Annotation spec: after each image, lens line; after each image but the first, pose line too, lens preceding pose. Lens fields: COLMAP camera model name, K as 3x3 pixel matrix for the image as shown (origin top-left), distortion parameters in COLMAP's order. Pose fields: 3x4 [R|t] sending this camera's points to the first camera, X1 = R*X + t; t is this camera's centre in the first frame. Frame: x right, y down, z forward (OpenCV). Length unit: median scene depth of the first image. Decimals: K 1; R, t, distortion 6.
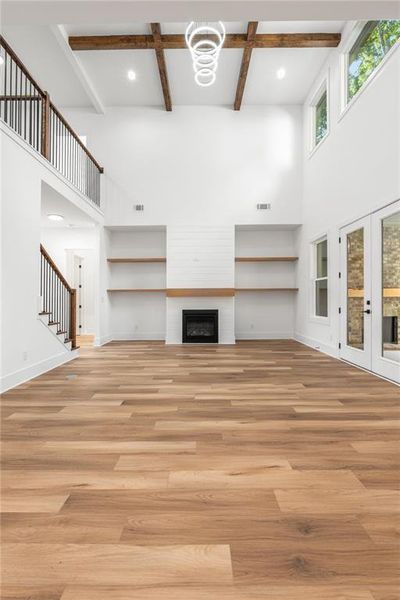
lens RADIAL K [[265.4, 0, 201.0], [0, 265.4, 296.8], [0, 0, 1]] dist [0.000827, 0.000051]
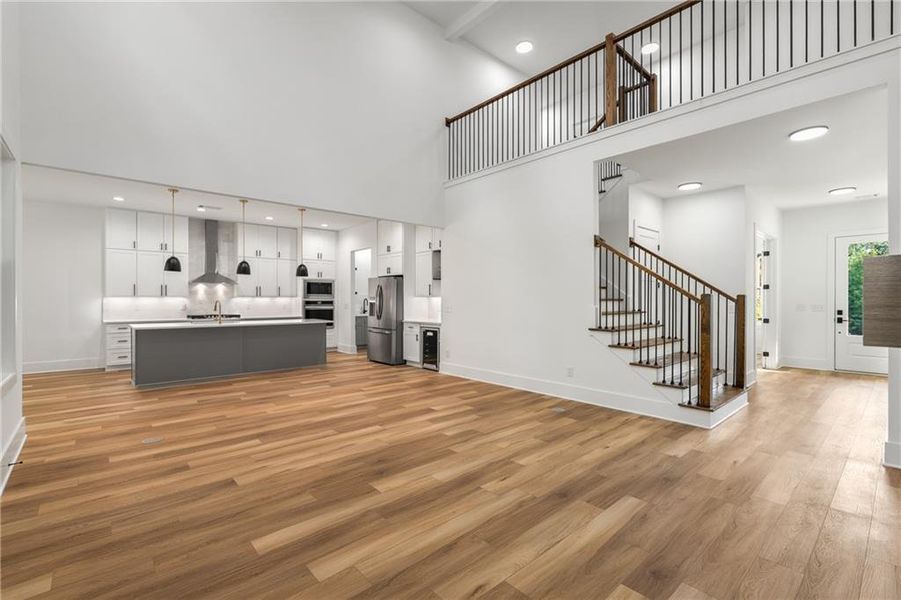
lens RADIAL K [[398.6, 0, 457.4], [0, 398.6, 302.3], [0, 0, 1]] dist [0.000827, 0.000051]
pose [[-0.730292, 0.003092, -0.683128, 0.477098], [0.006302, 0.999978, -0.002212, -0.016138], [0.683106, -0.005920, -0.730296, 1.485302]]
